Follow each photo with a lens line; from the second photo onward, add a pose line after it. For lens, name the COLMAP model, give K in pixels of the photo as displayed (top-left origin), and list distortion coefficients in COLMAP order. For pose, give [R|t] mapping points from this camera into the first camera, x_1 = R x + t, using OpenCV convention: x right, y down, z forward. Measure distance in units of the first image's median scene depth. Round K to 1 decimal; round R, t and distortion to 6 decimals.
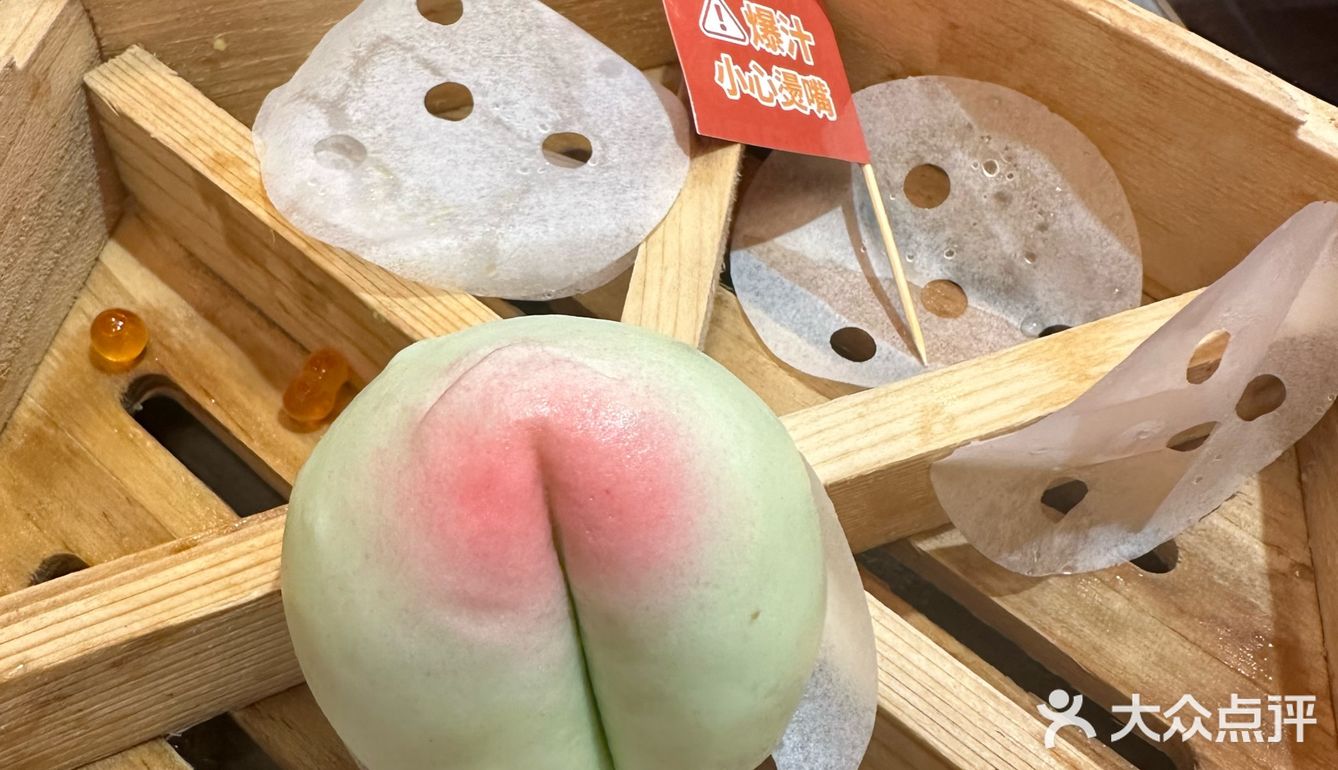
lens RADIAL K [[1207.5, 0, 668.2], [0, 1207.5, 394.6], [0, 0, 1]] dist [-0.014090, -0.004836]
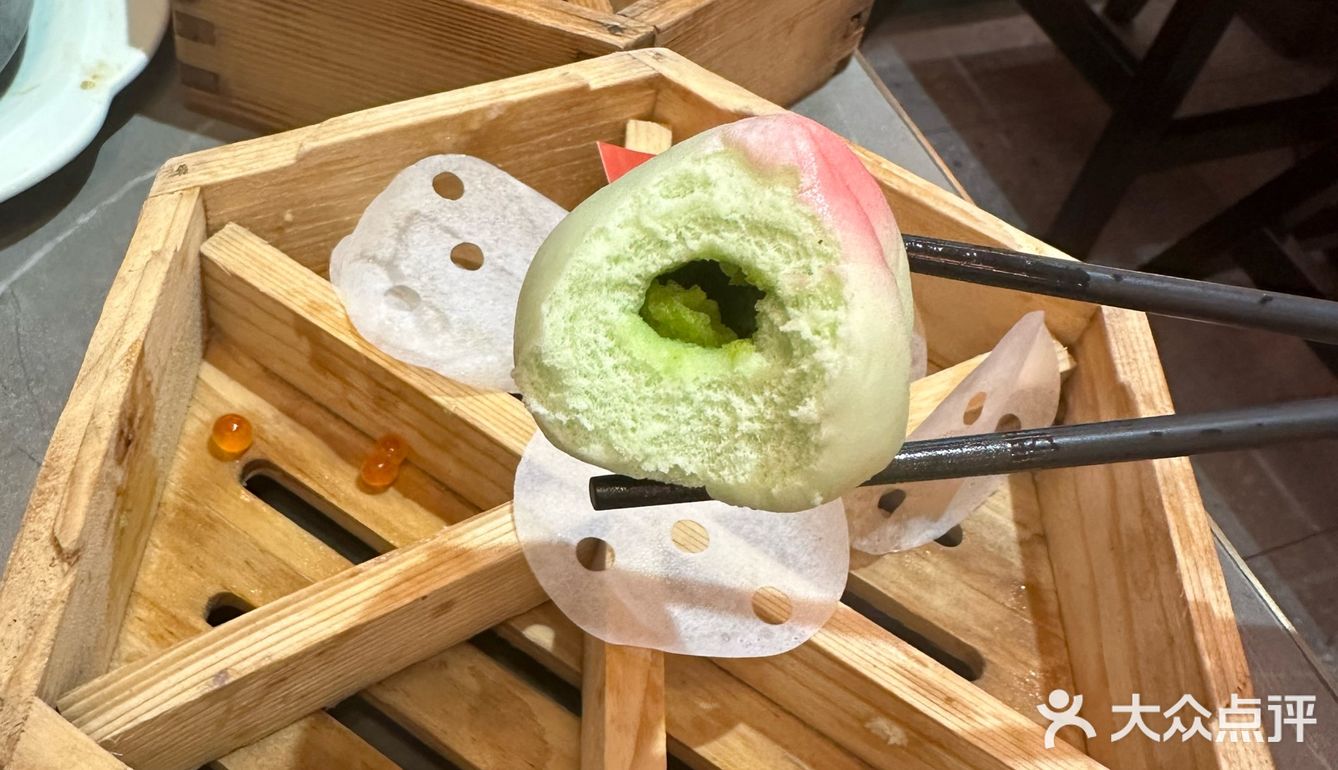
lens RADIAL K [[1207.5, 0, 668.2], [0, 1207.5, 394.6], [0, 0, 1]] dist [-0.014090, -0.004836]
pose [[0.980892, -0.054944, 0.186631, -0.225419], [0.060200, 0.997930, -0.022608, -0.032312], [-0.185003, 0.033411, 0.982170, -0.452761]]
